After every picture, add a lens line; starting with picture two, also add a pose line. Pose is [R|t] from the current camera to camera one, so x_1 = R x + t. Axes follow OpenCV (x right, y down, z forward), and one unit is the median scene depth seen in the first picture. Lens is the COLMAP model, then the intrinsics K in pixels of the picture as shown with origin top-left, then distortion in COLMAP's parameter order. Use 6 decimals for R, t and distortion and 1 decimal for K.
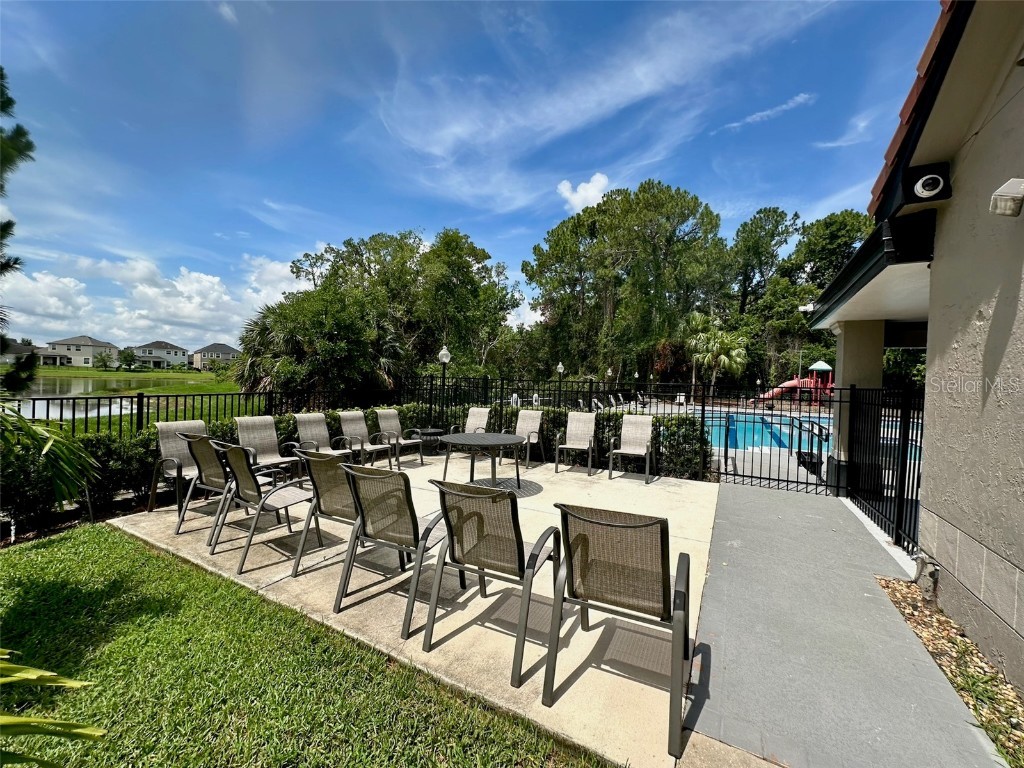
lens RADIAL K [[411.7, 0, 509.5], [0, 411.7, 383.6], [0, 0, 1]] dist [0.002253, 0.000332]
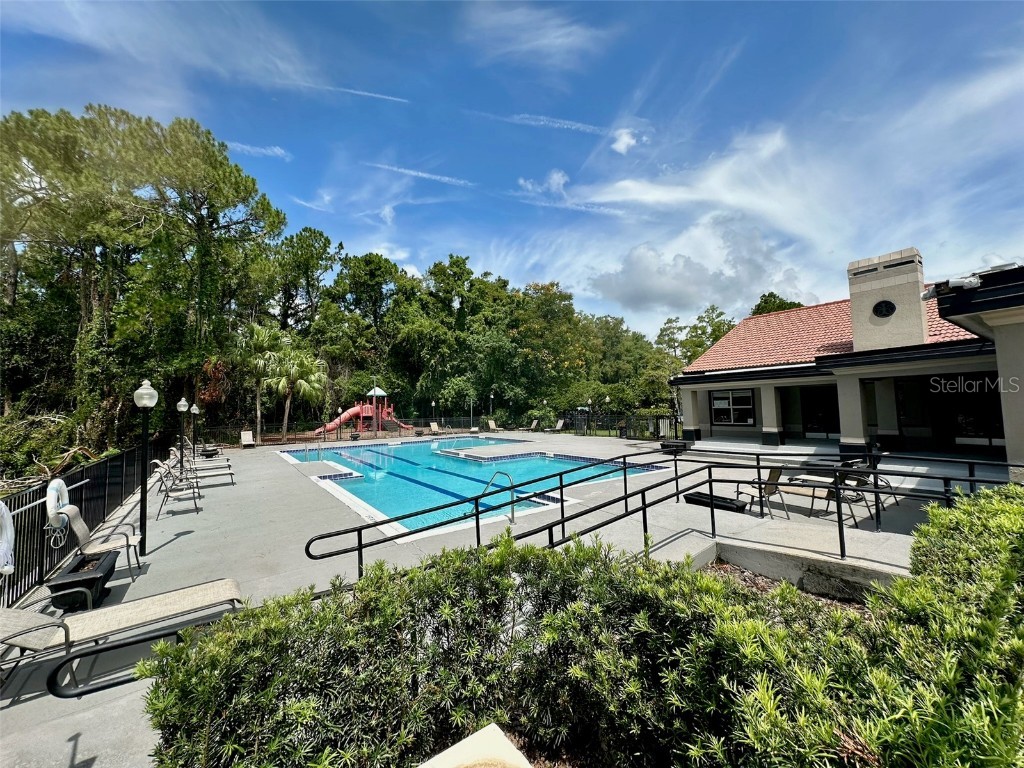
lens RADIAL K [[411.7, 0, 511.7], [0, 411.7, 383.3], [0, 0, 1]] dist [0.002253, 0.000332]
pose [[0.436943, 0.008790, 0.899446, -0.031837], [0.057762, 0.997614, -0.037810, -0.005381], [-0.897633, 0.068475, 0.435393, 0.214983]]
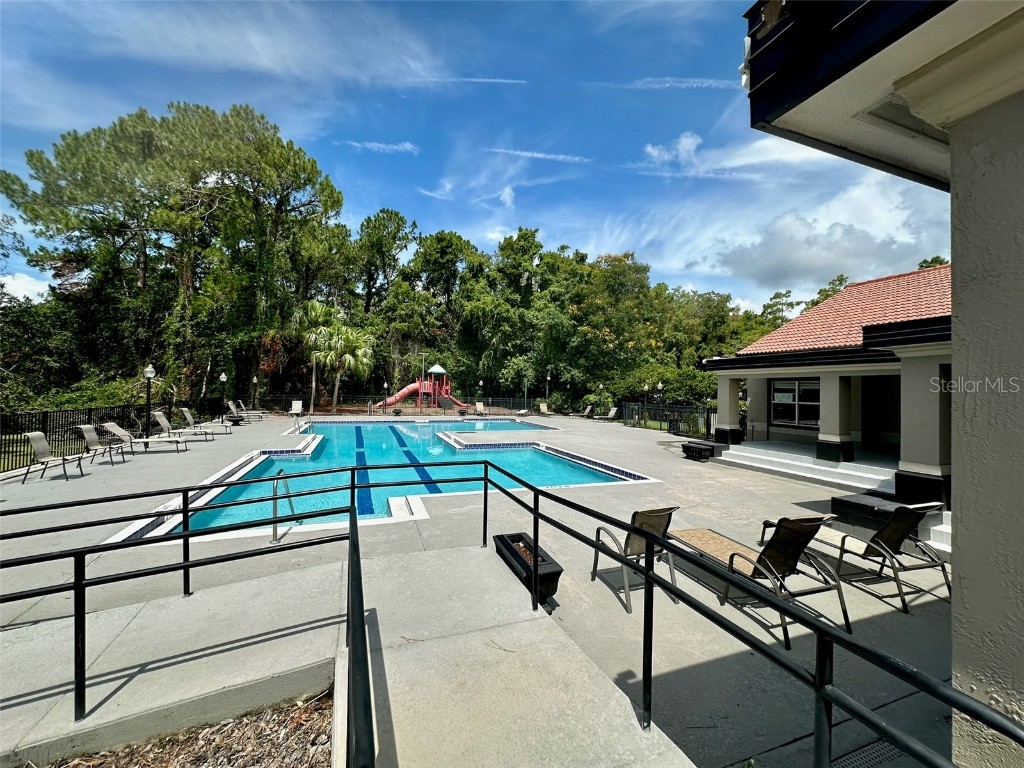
lens RADIAL K [[411.7, 0, 514.0], [0, 411.7, 380.5], [0, 0, 1]] dist [0.002253, 0.000332]
pose [[0.652213, -0.002200, 0.758033, 0.078979], [0.015399, 0.999828, -0.010347, -0.000516], [-0.757879, 0.018422, 0.652135, 0.152242]]
